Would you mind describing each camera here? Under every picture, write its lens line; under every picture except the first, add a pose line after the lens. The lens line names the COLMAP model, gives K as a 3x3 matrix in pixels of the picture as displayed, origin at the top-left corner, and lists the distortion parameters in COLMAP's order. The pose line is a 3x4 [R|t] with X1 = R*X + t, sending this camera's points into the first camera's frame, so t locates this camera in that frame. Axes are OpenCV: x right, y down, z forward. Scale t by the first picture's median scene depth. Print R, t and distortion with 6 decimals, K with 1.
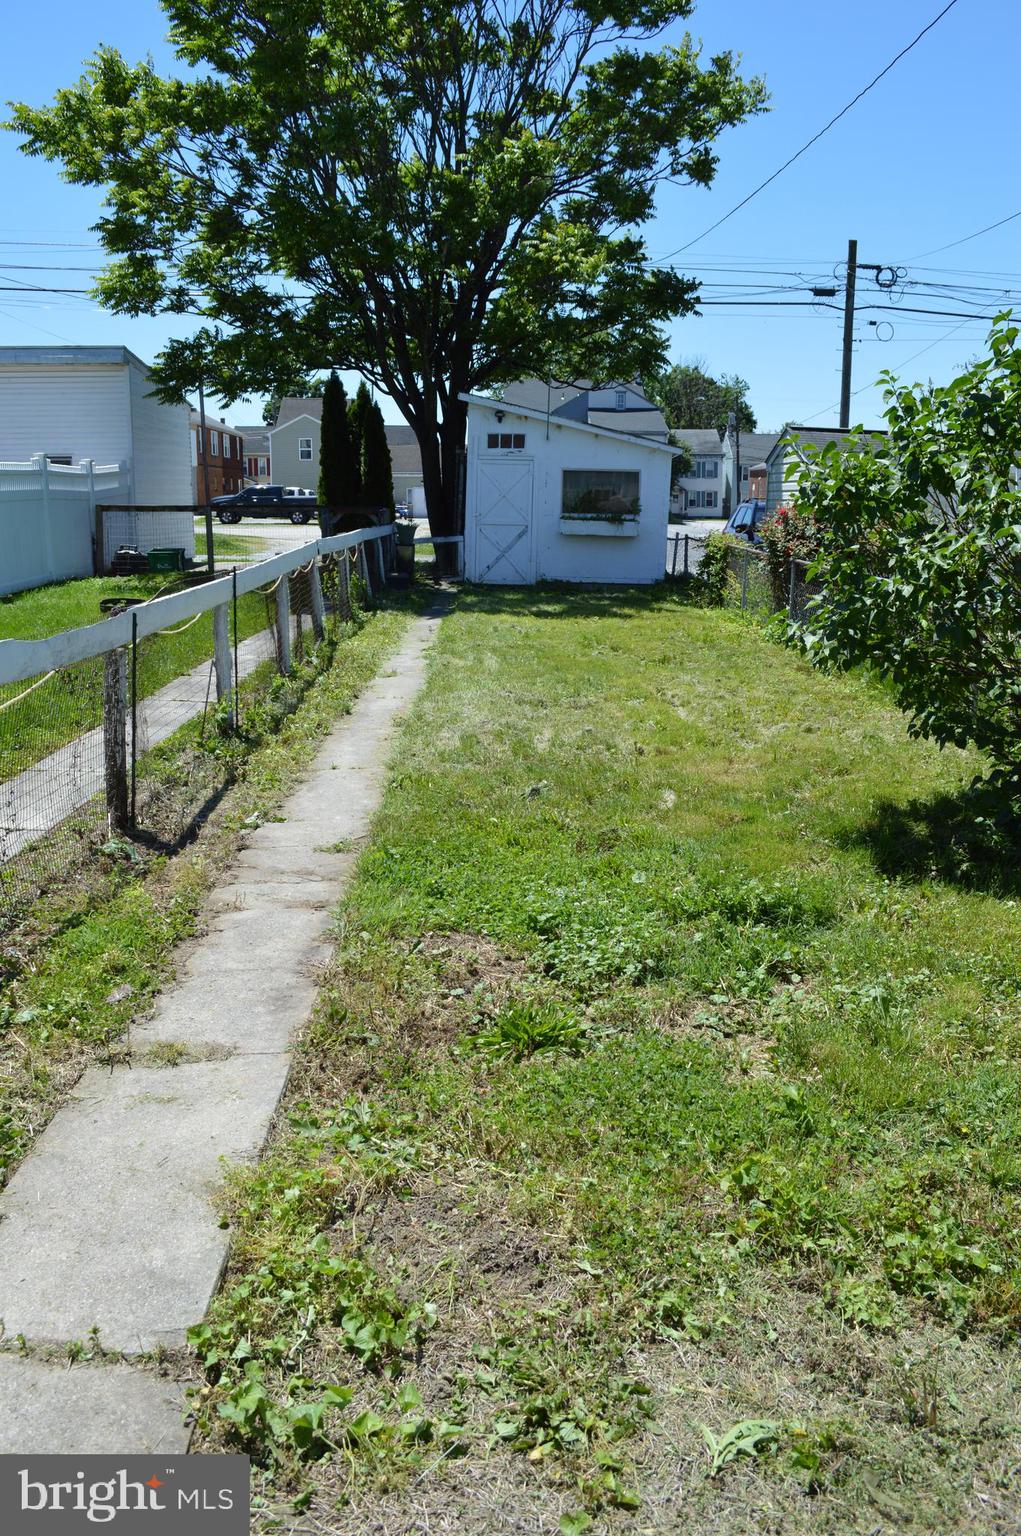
lens RADIAL K [[1223.4, 0, 513.9], [0, 1223.4, 773.7], [0, 0, 1]] dist [-0.079035, 0.005446]
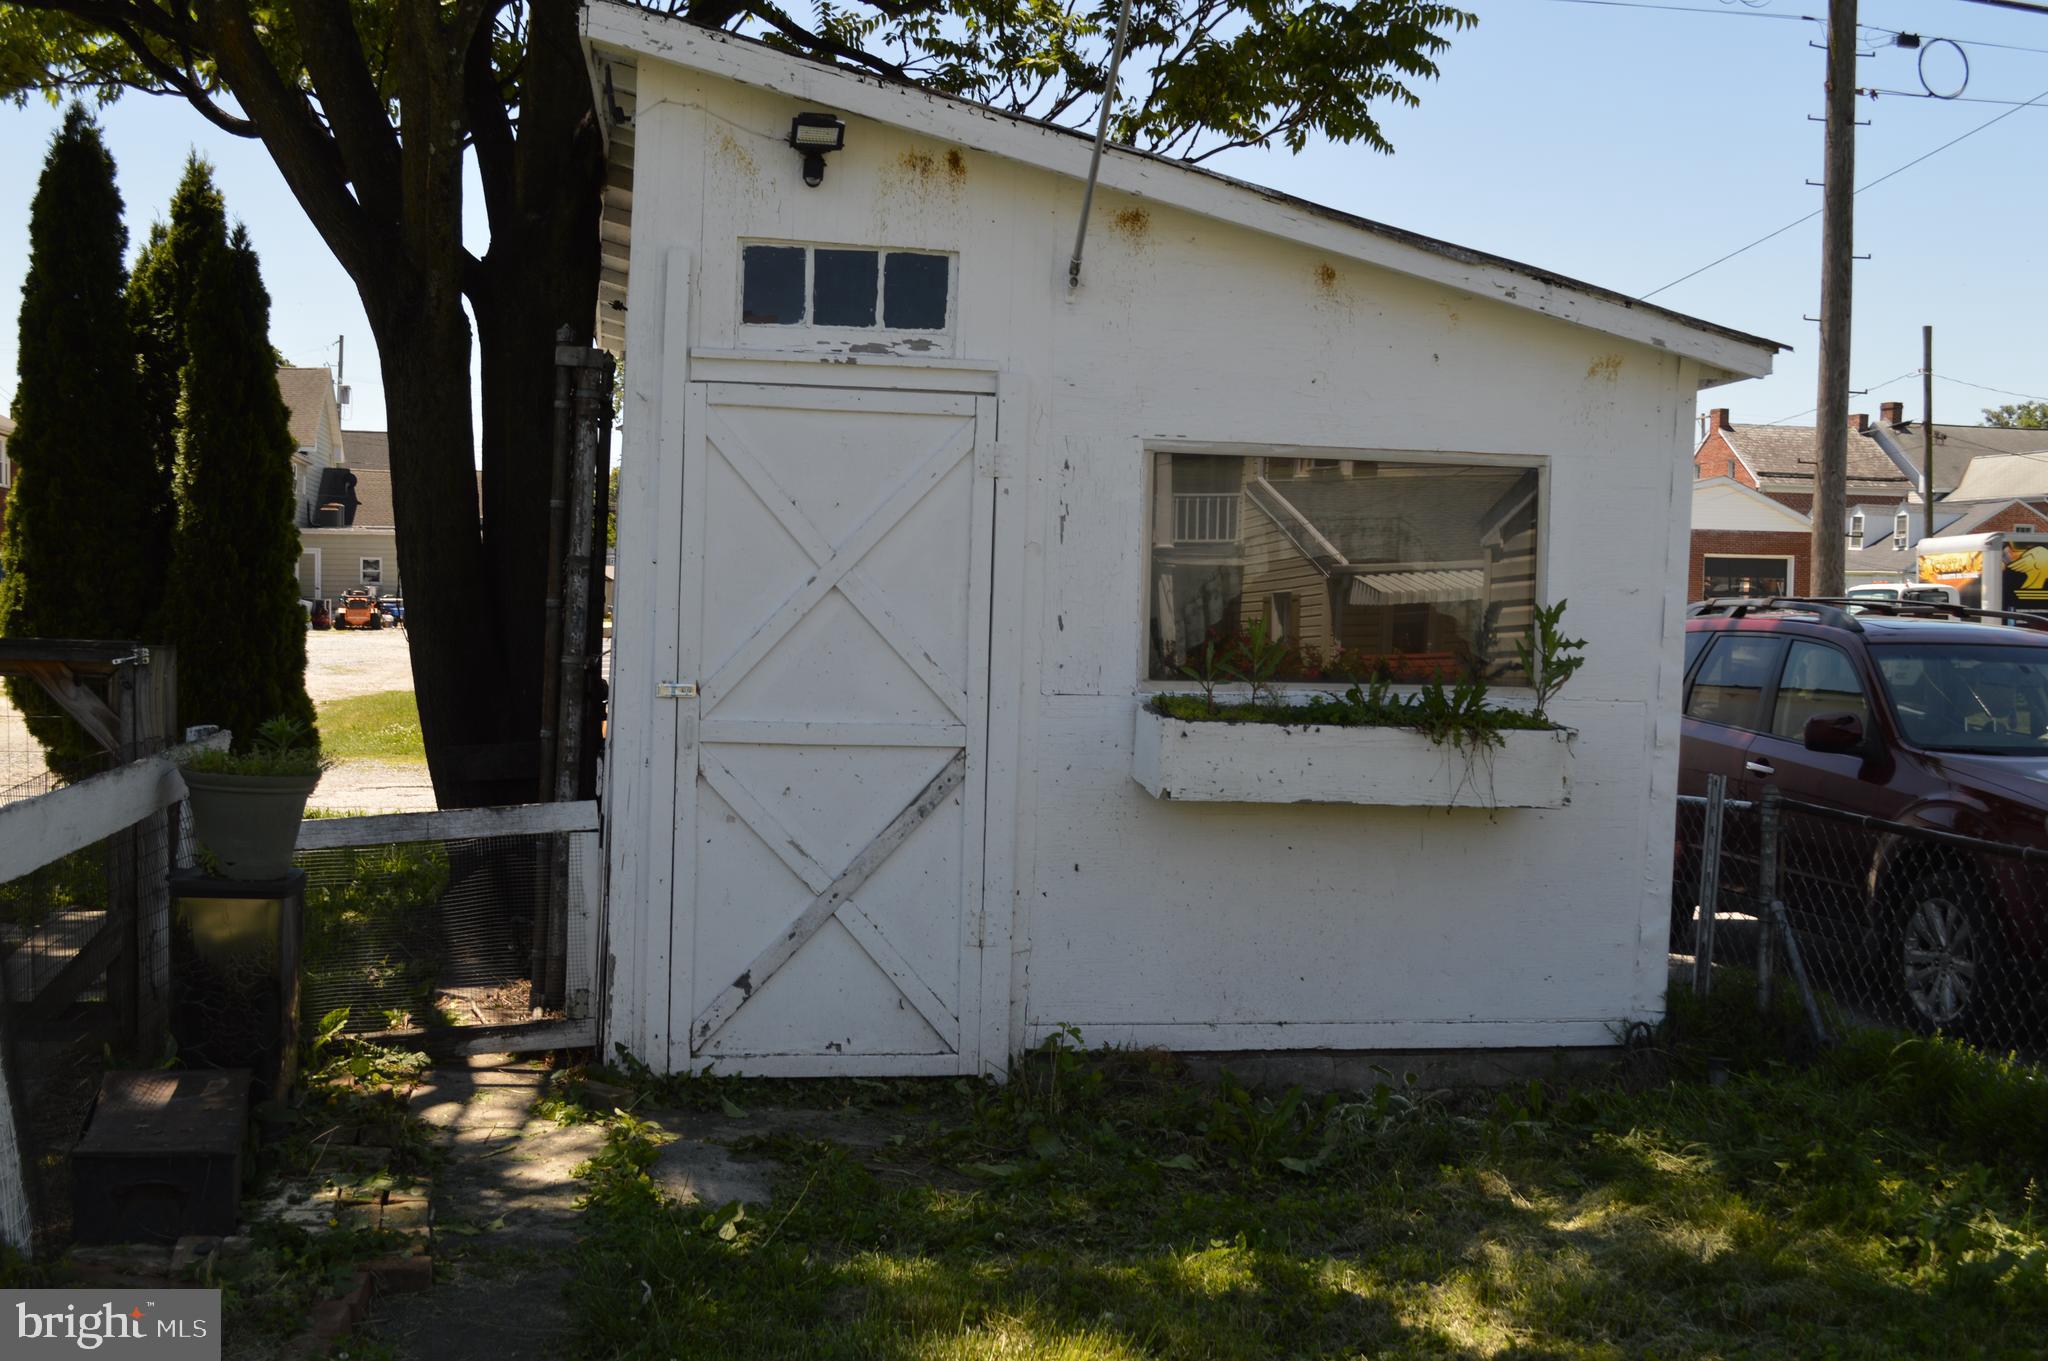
lens RADIAL K [[2256.2, 0, 1028.6], [0, 2256.2, 678.3], [0, 0, 1]] dist [-0.091674, 0.000000]
pose [[0.984264, 0.000197, 0.176706, -0.135003], [0.031249, 0.984045, -0.175156, -0.553335], [-0.173921, 0.177922, 0.968553, 2.403661]]
